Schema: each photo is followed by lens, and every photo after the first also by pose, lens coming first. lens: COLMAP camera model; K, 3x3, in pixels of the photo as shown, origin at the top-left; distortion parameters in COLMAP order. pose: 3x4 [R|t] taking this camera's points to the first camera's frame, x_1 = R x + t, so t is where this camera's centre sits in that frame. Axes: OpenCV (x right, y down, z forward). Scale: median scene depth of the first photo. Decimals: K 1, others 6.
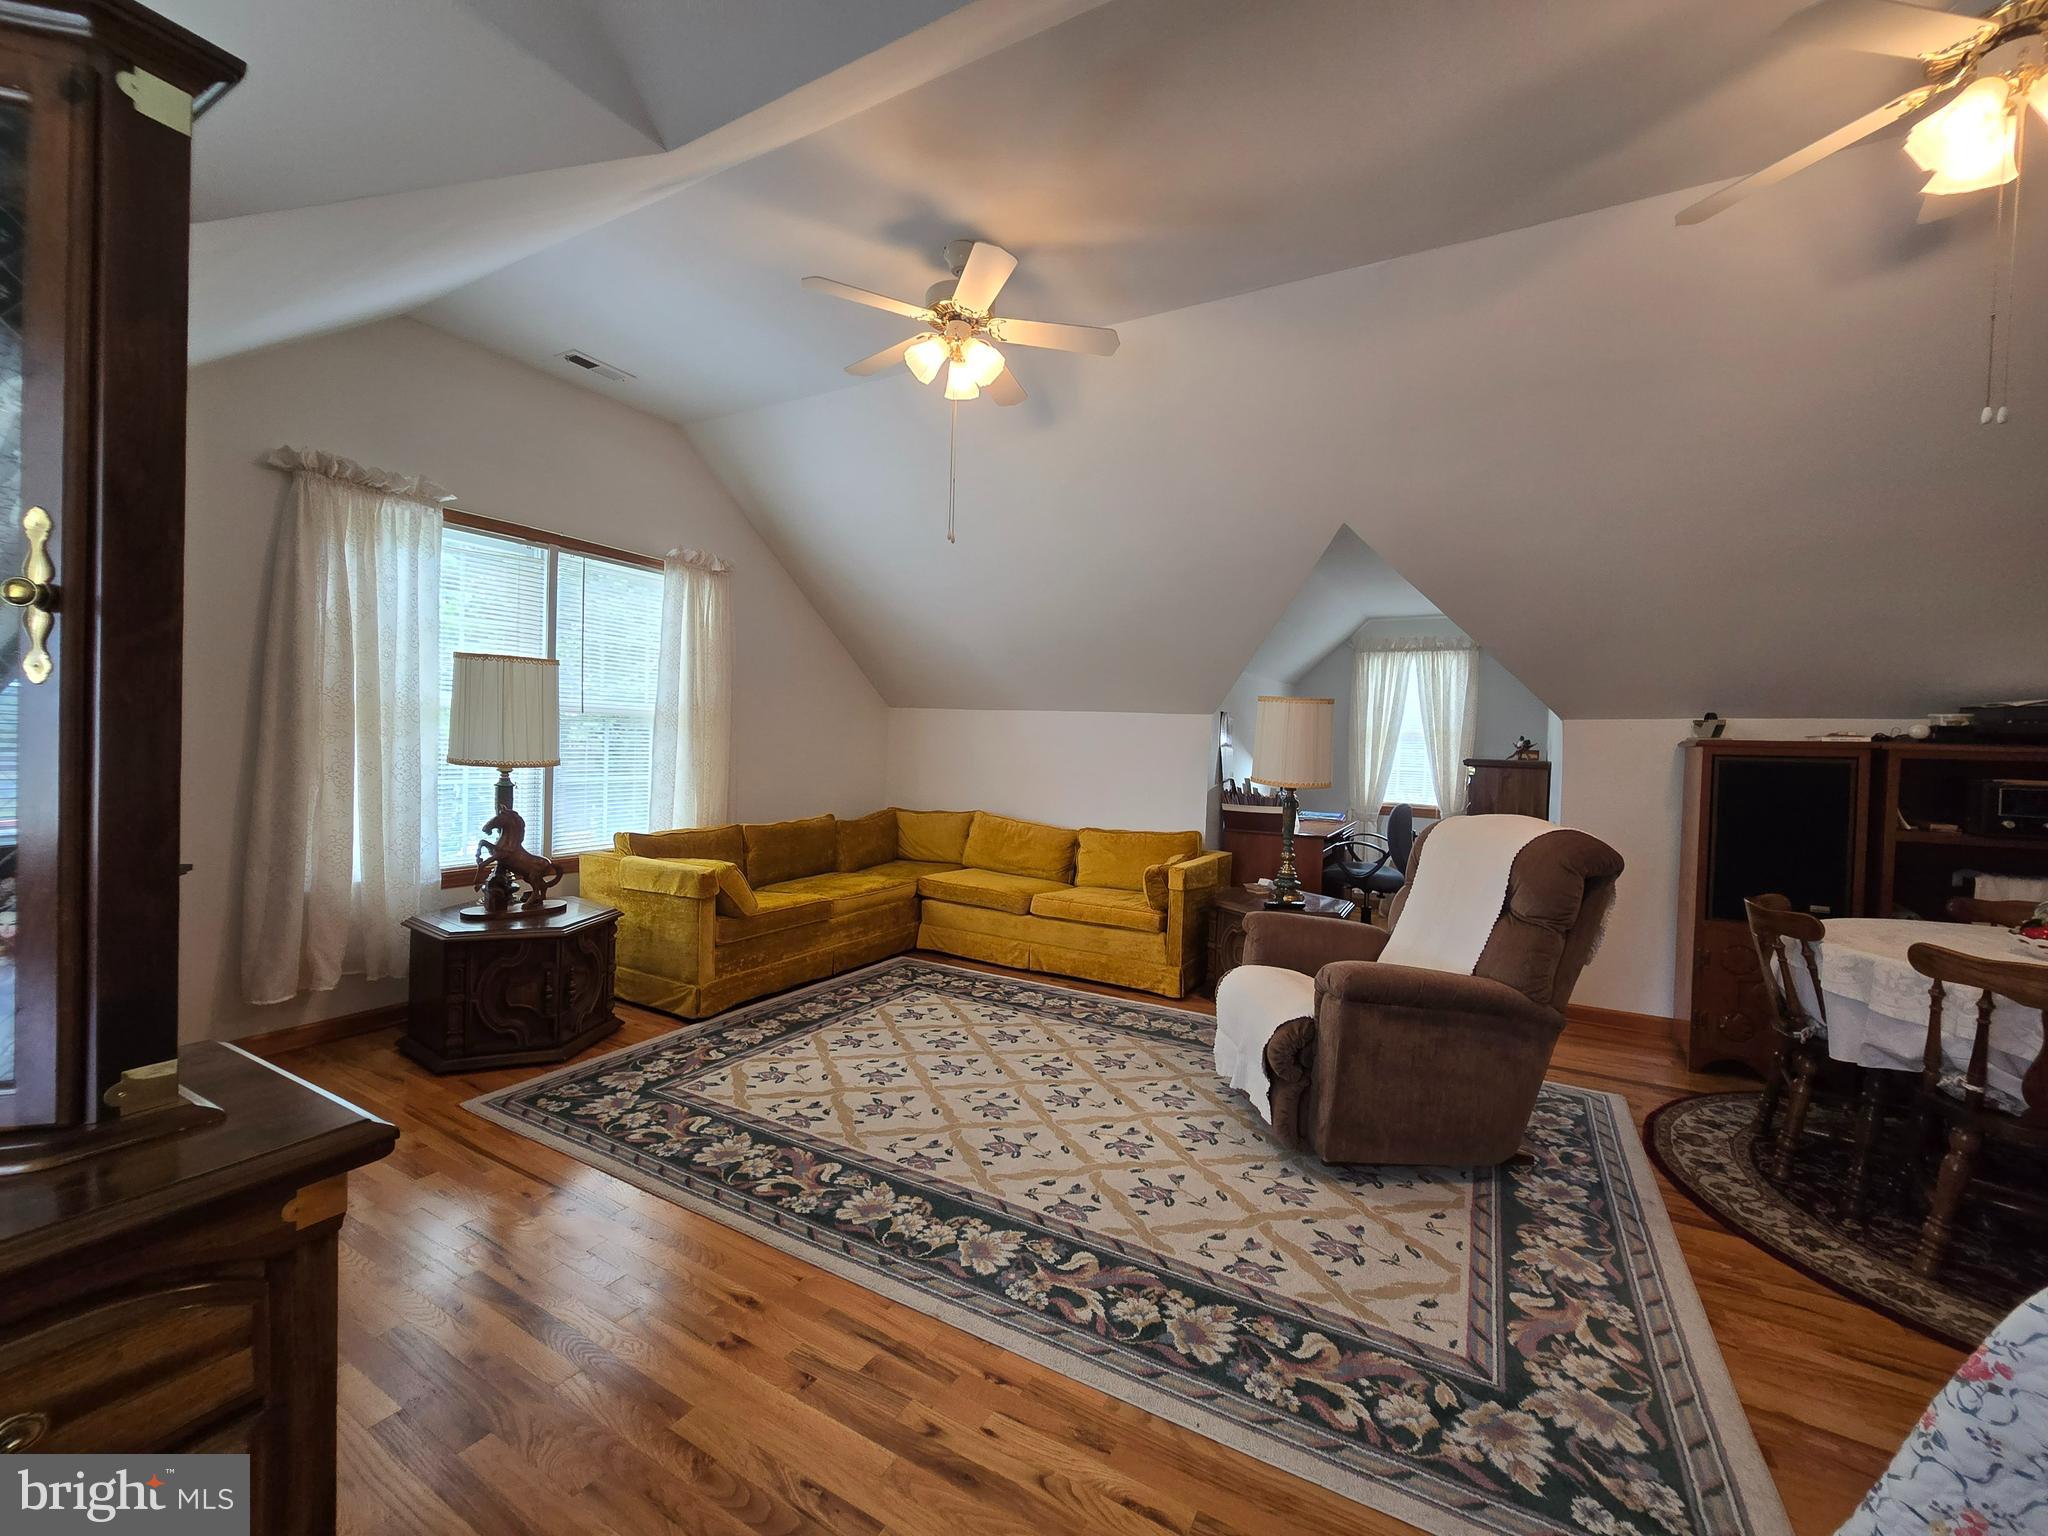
lens RADIAL K [[842.8, 0, 1019.4], [0, 842.8, 767.3], [0, 0, 1]] dist [-0.002777, 0.000374]
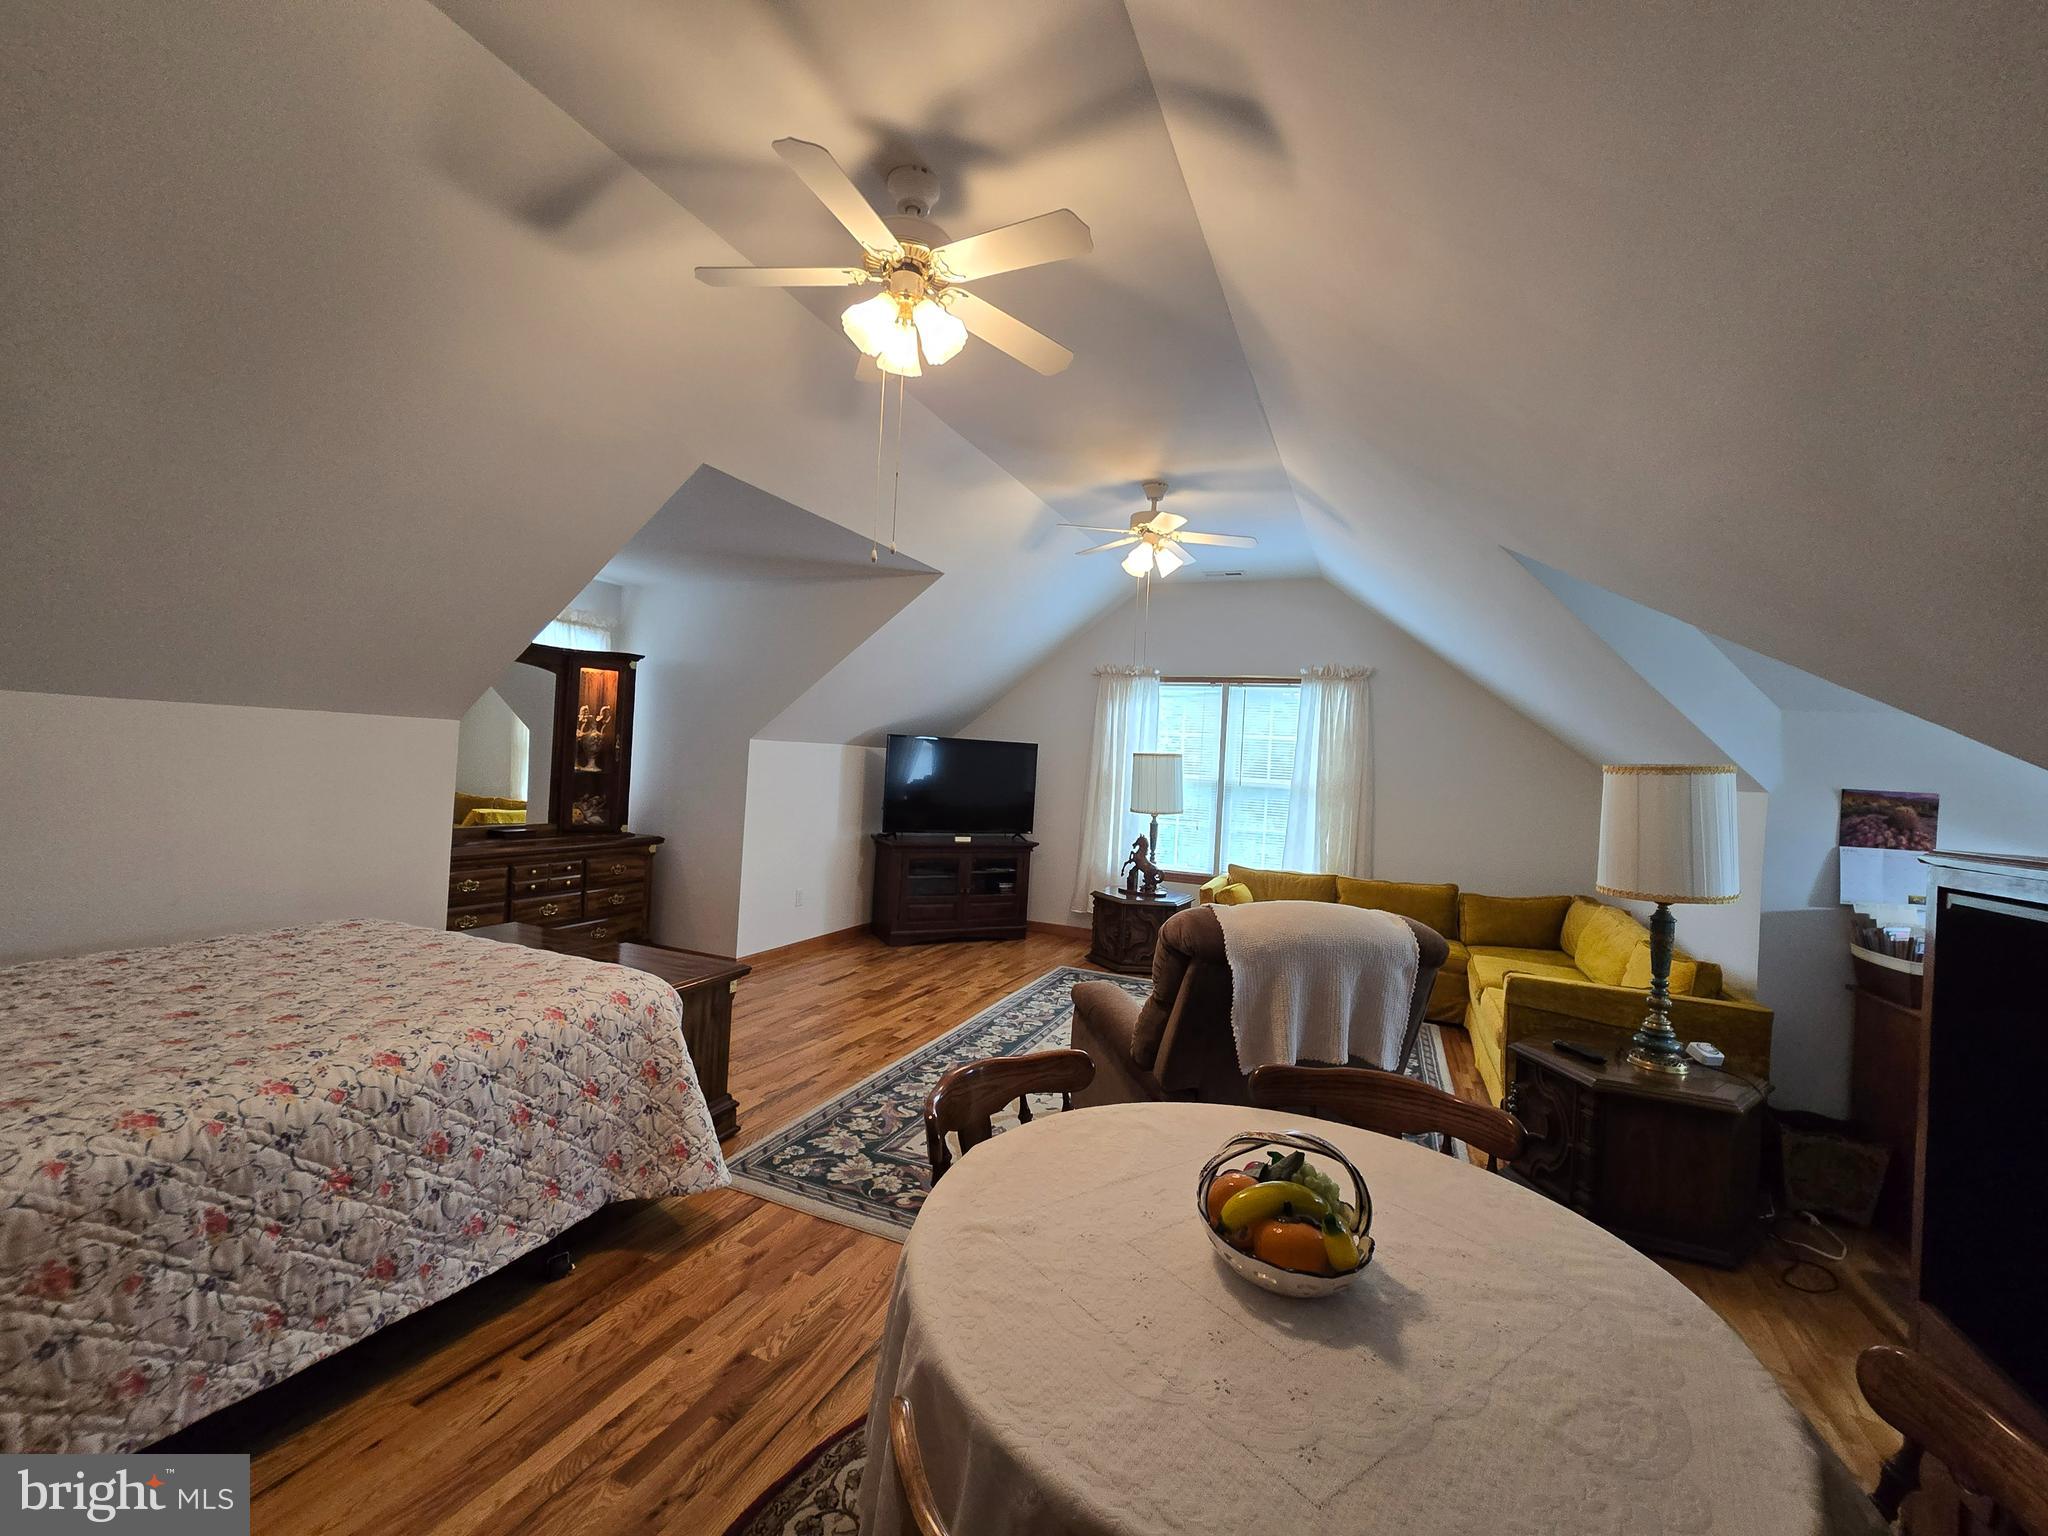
lens RADIAL K [[842.8, 0, 1019.4], [0, 842.8, 767.3], [0, 0, 1]] dist [-0.002777, 0.000374]
pose [[0.100314, -0.020086, -0.994753, 1.492630], [-0.080456, 0.996358, -0.028232, -0.031910], [0.991698, 0.082866, 0.098332, 0.659580]]
